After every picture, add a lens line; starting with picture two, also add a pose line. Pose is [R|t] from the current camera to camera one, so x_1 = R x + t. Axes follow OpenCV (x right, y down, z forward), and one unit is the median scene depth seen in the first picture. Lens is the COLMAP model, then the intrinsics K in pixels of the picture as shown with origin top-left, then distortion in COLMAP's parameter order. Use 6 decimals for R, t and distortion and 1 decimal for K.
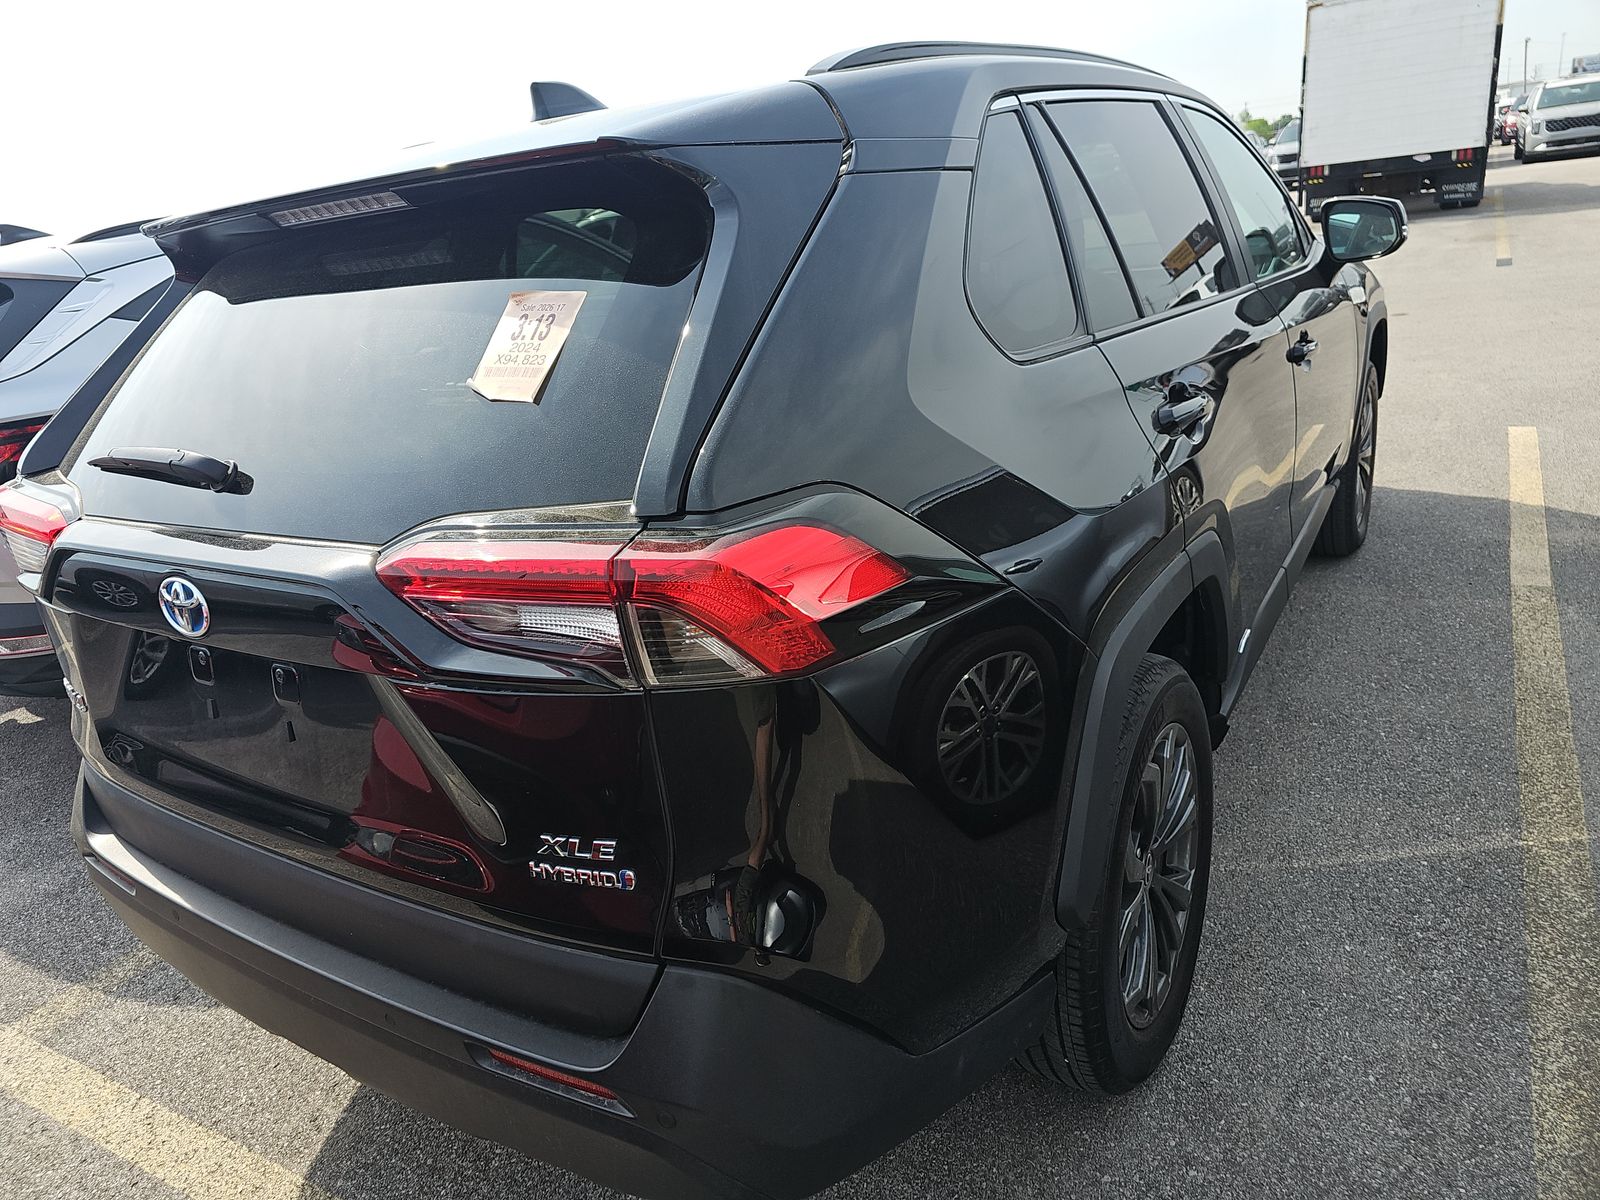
lens RADIAL K [[1068.2, 0, 739.3], [0, 1068.2, 599.6], [0, 0, 1]] dist [0.012307, -0.007676]
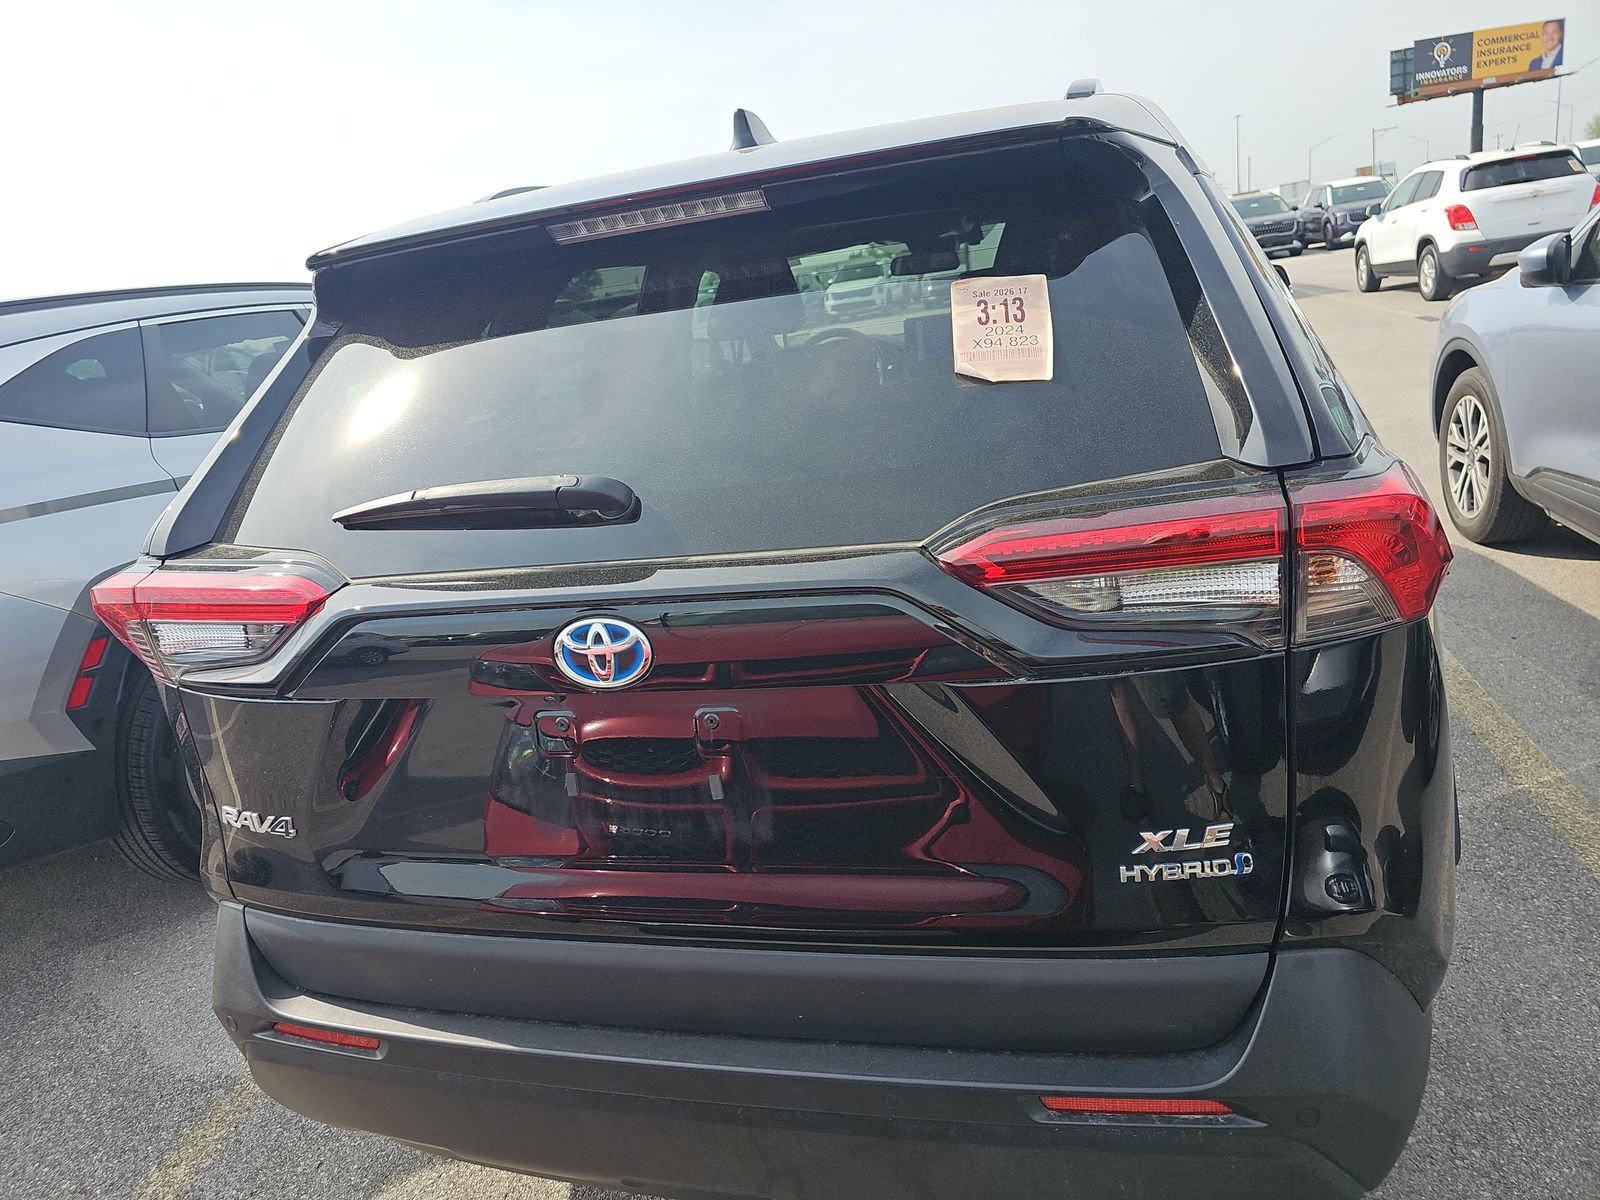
lens RADIAL K [[1068.2, 0, 798.9], [0, 1068.2, 600.8], [0, 0, 1]] dist [0.012307, -0.007676]
pose [[0.955781, -0.093745, 0.278738, -0.605278], [0.120471, 0.989463, -0.080315, 0.052407], [-0.268272, 0.110344, 0.957003, 0.150029]]
